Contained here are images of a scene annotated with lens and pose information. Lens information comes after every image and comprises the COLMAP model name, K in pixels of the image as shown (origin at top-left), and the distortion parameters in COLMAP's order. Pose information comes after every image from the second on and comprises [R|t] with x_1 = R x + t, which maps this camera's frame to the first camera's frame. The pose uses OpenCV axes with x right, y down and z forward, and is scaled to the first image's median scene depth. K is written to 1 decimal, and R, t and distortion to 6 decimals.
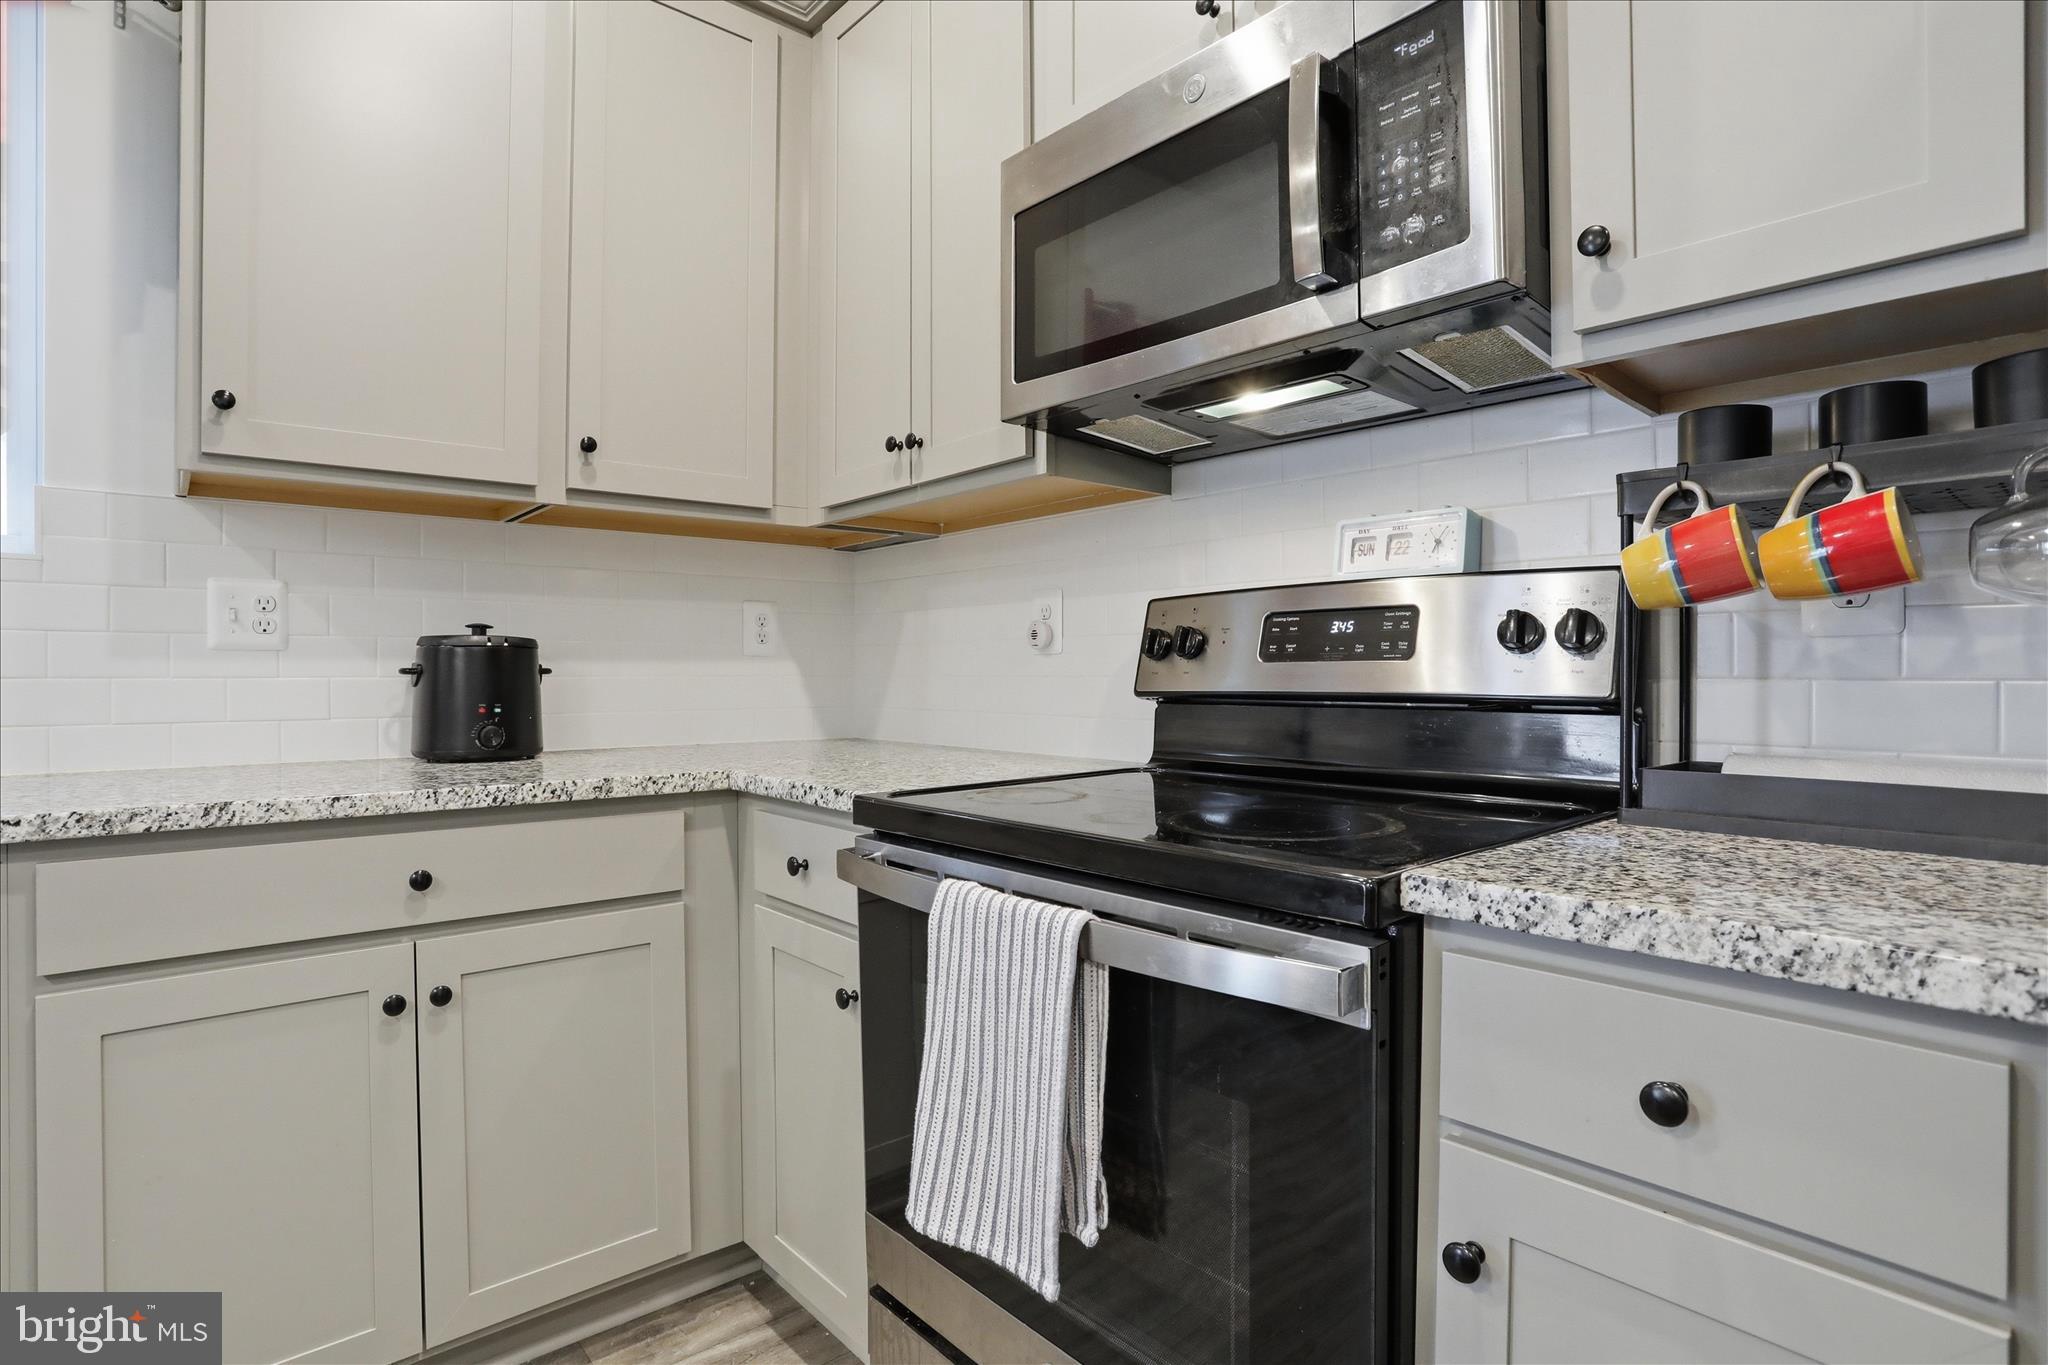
lens RADIAL K [[1052.5, 0, 1018.4], [0, 1052.5, 684.4], [0, 0, 1]] dist [-0.021184, 0.000778]
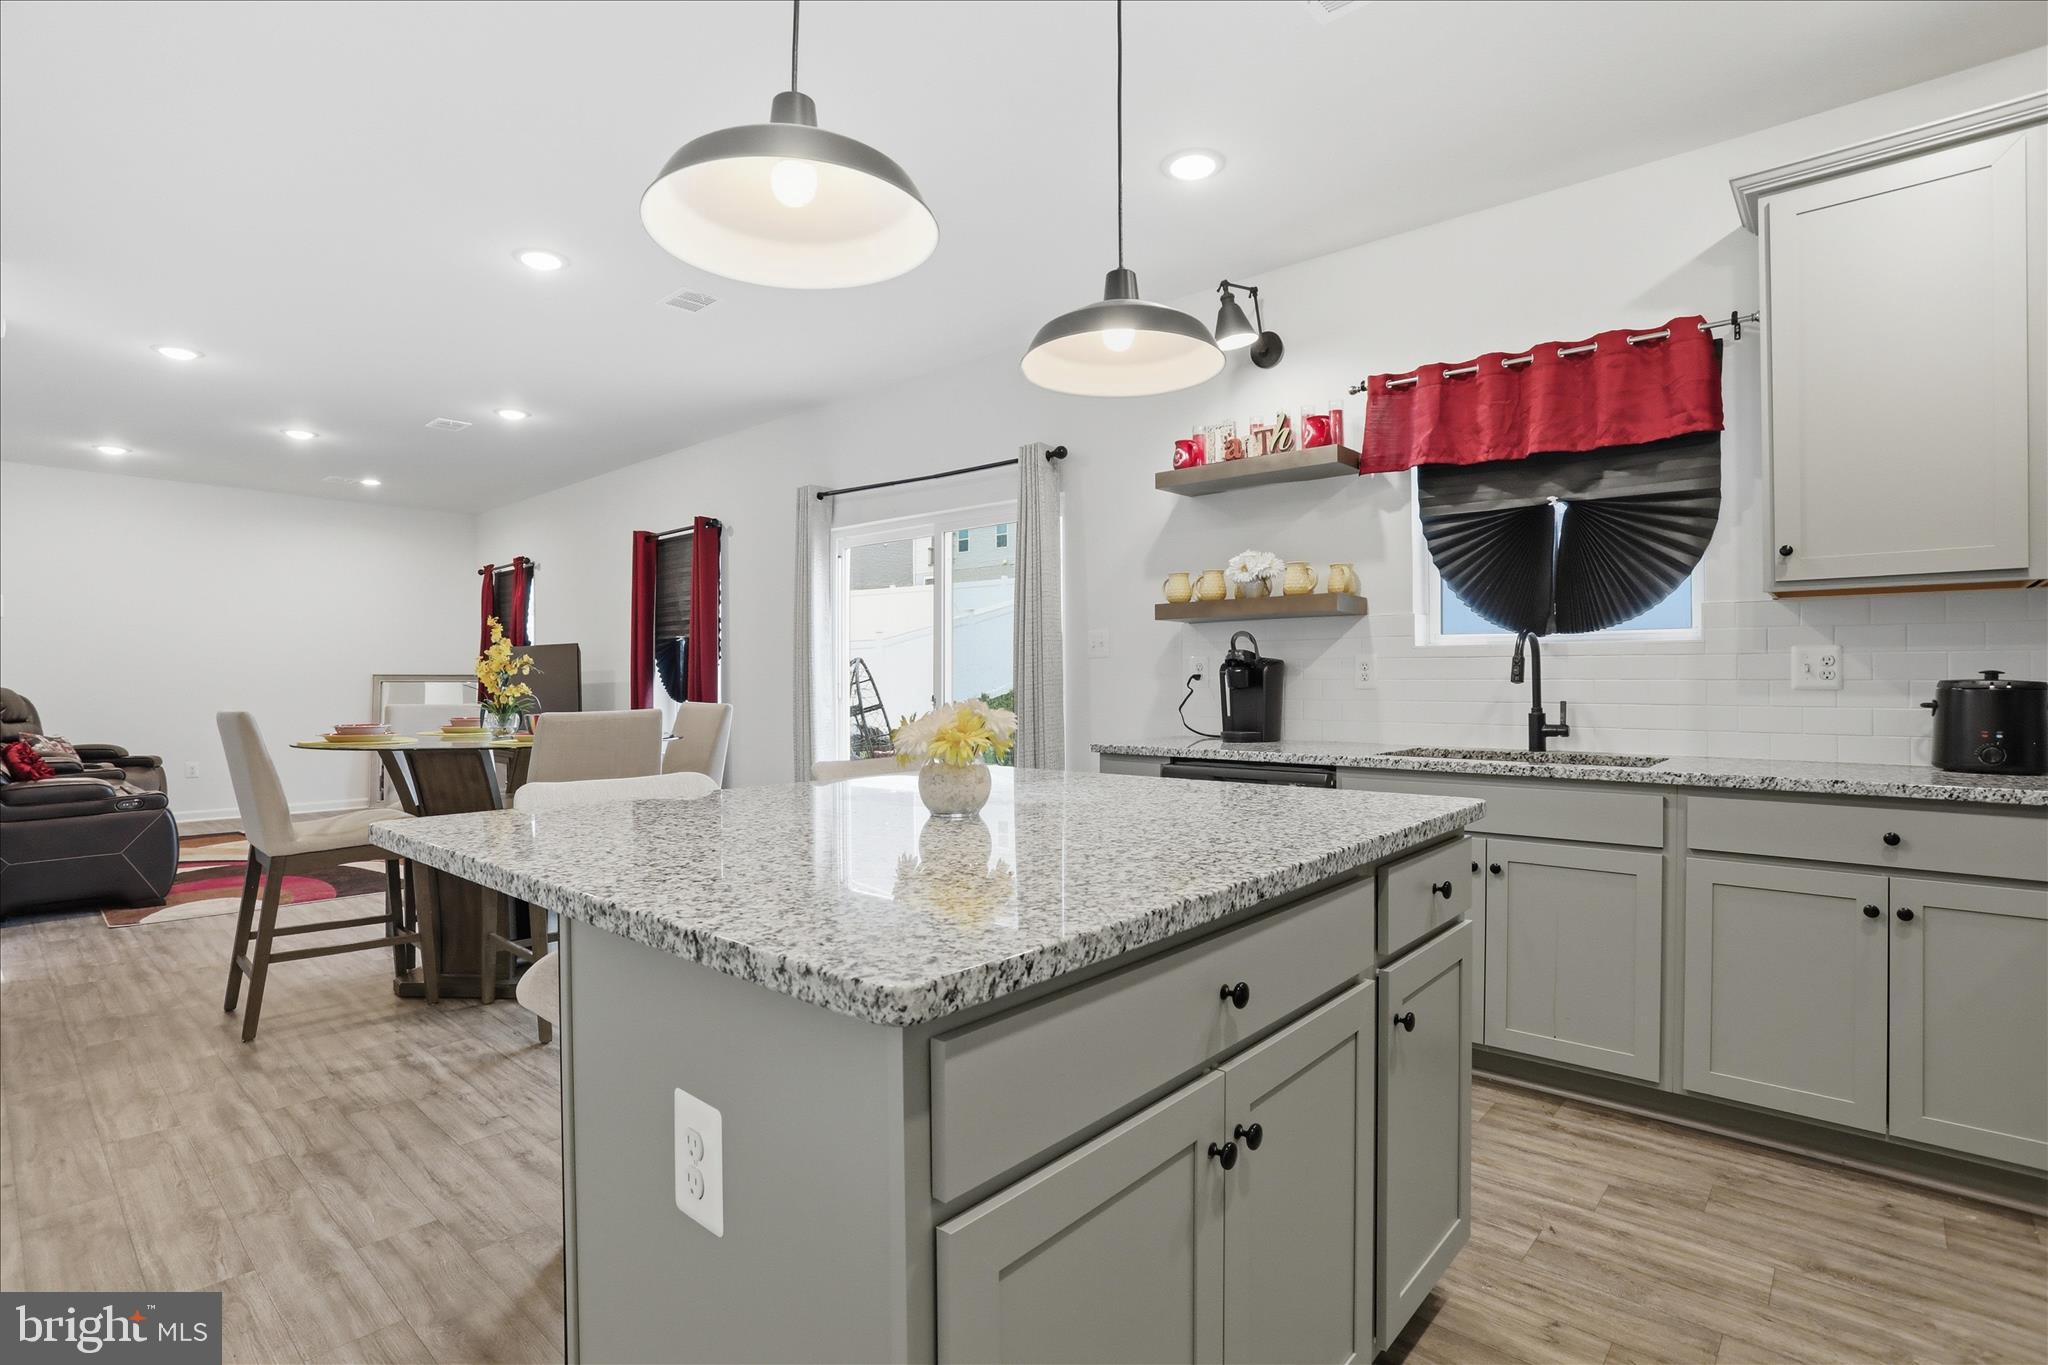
lens RADIAL K [[1020.1, 0, 1021.2], [0, 1020.1, 679.3], [0, 0, 1]] dist [0.003435, 0.001590]
pose [[0.166797, 0.003241, -0.985986, 0.723719], [-0.013393, 0.999910, 0.001021, -0.040070], [0.985900, 0.013035, 0.166825, -0.561864]]
